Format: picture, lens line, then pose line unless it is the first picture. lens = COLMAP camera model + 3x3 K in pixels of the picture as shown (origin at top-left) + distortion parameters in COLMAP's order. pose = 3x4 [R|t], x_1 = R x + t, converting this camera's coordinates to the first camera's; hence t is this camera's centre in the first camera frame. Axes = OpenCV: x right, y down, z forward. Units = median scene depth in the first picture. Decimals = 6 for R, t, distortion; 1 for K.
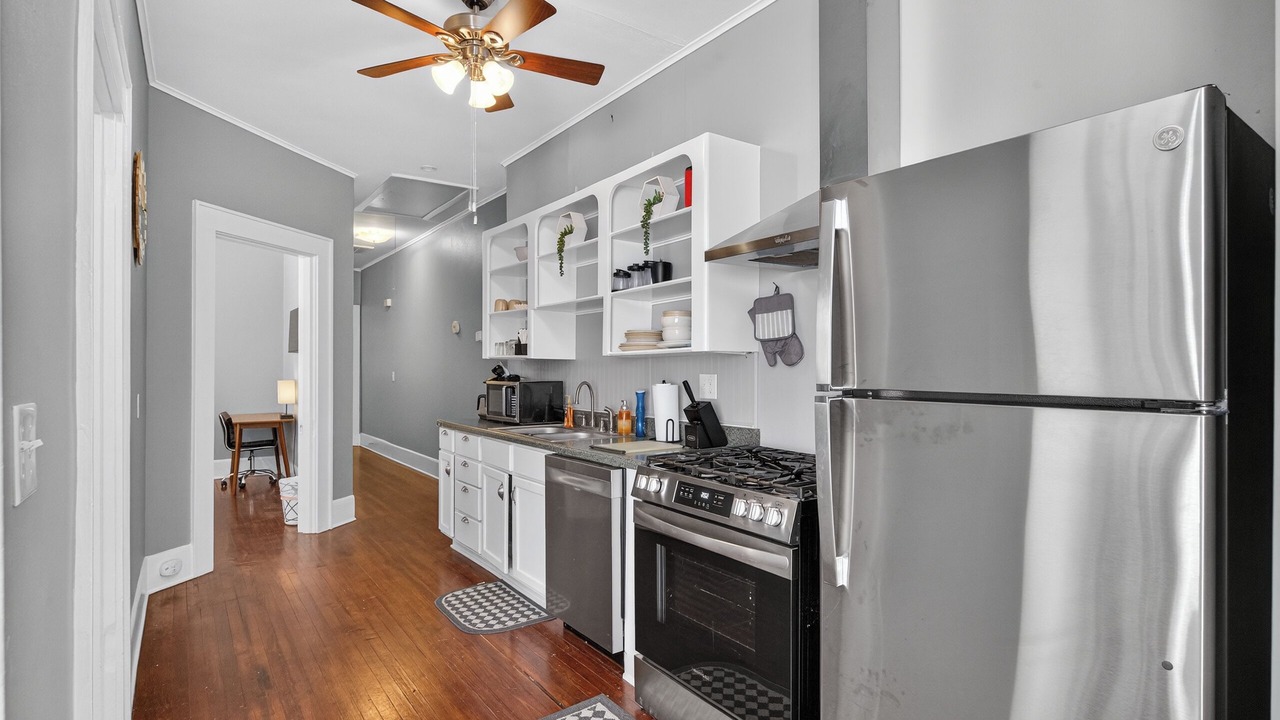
lens RADIAL K [[647.0, 0, 640.0], [0, 647.0, 360.0], [0, 0, 1]] dist [-0.004446, -0.000867]
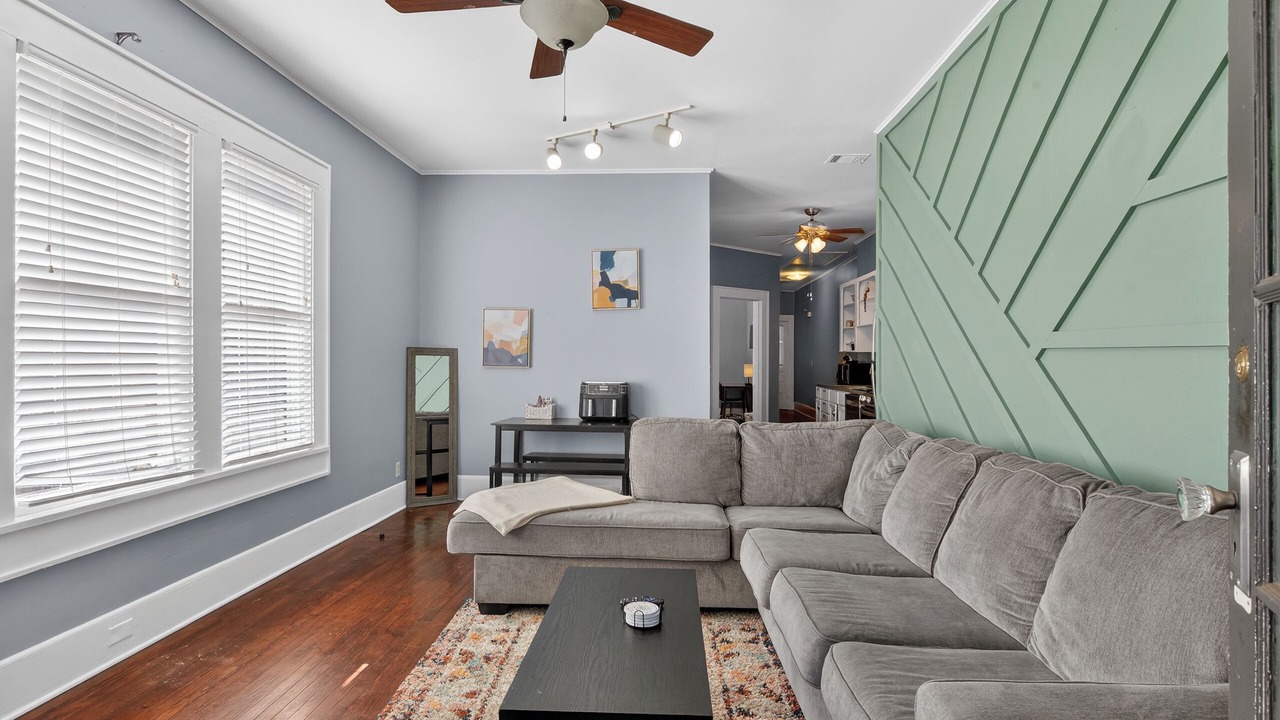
lens RADIAL K [[647.0, 0, 640.0], [0, 647.0, 360.0], [0, 0, 1]] dist [-0.004446, -0.000867]
pose [[0.781522, 0.010102, -0.623795, 0.608363], [-0.002207, 0.999907, 0.013428, -0.003095], [0.623873, -0.009117, 0.781472, -1.069455]]
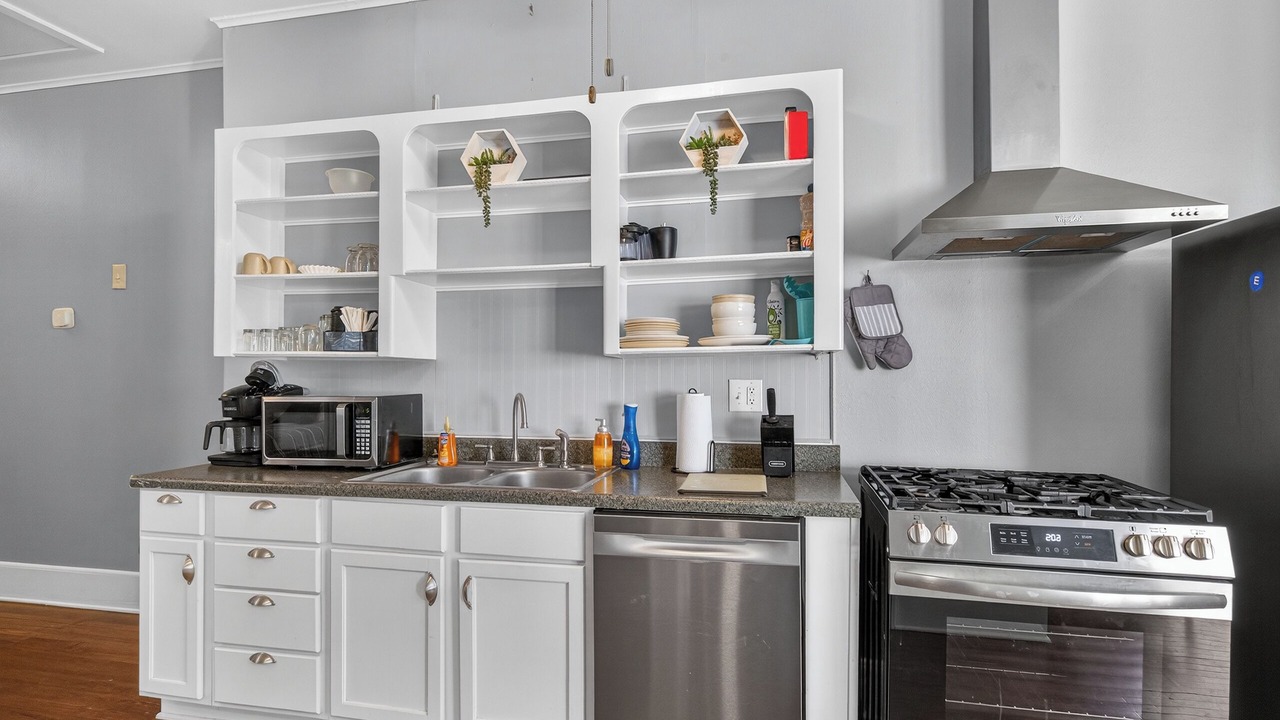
lens RADIAL K [[647.0, 0, 640.0], [0, 647.0, 360.0], [0, 0, 1]] dist [-0.004446, -0.000867]
pose [[0.737679, 0.012698, 0.675033, -0.437835], [-0.005696, 0.999905, -0.012585, 0.007337], [-0.675128, 0.005439, 0.737681, 0.434535]]
